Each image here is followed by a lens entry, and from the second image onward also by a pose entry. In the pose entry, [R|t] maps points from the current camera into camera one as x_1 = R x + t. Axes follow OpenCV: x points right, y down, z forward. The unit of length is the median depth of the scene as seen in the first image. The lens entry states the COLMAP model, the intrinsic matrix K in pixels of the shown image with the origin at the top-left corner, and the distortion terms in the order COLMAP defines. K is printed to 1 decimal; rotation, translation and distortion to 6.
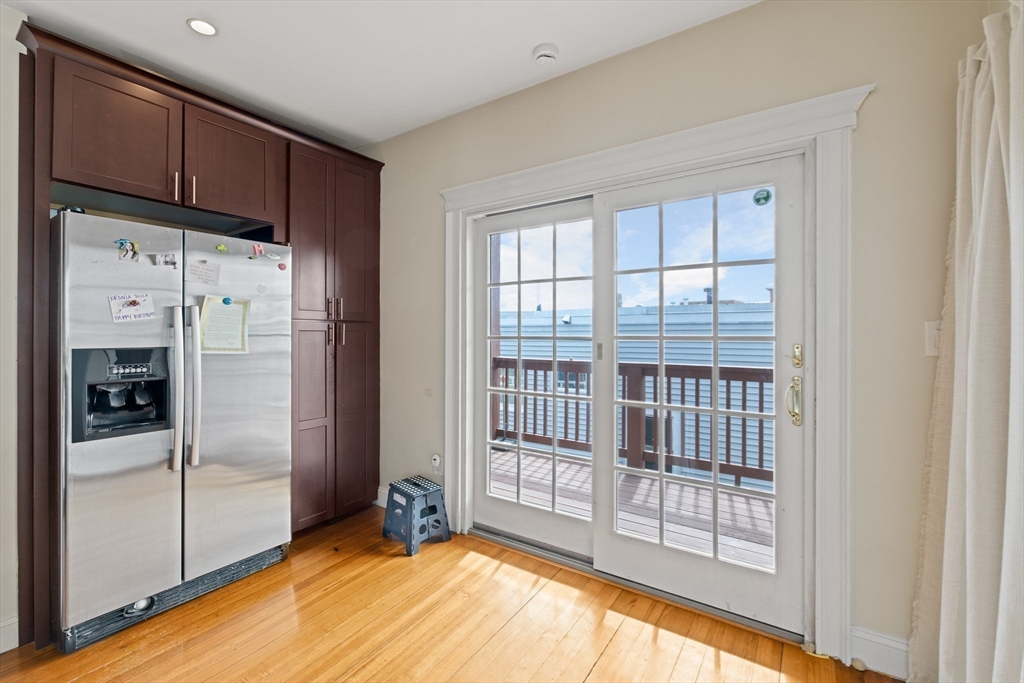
lens RADIAL K [[438.5, 0, 510.4], [0, 438.5, 336.7], [0, 0, 1]] dist [-0.005037, 0.001122]
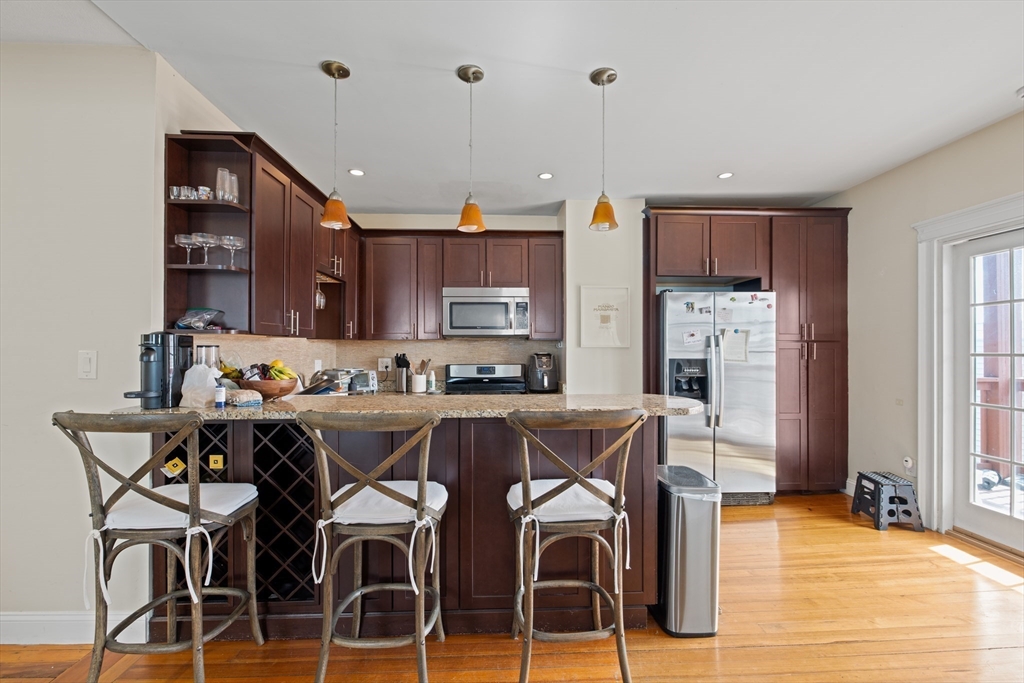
lens RADIAL K [[438.5, 0, 512.2], [0, 438.5, 348.0], [0, 0, 1]] dist [-0.005037, 0.001122]
pose [[0.589120, -0.005182, -0.808029, 0.155407], [-0.003932, 0.999949, -0.009279, -0.000043], [0.808036, 0.008644, 0.589069, -0.544451]]
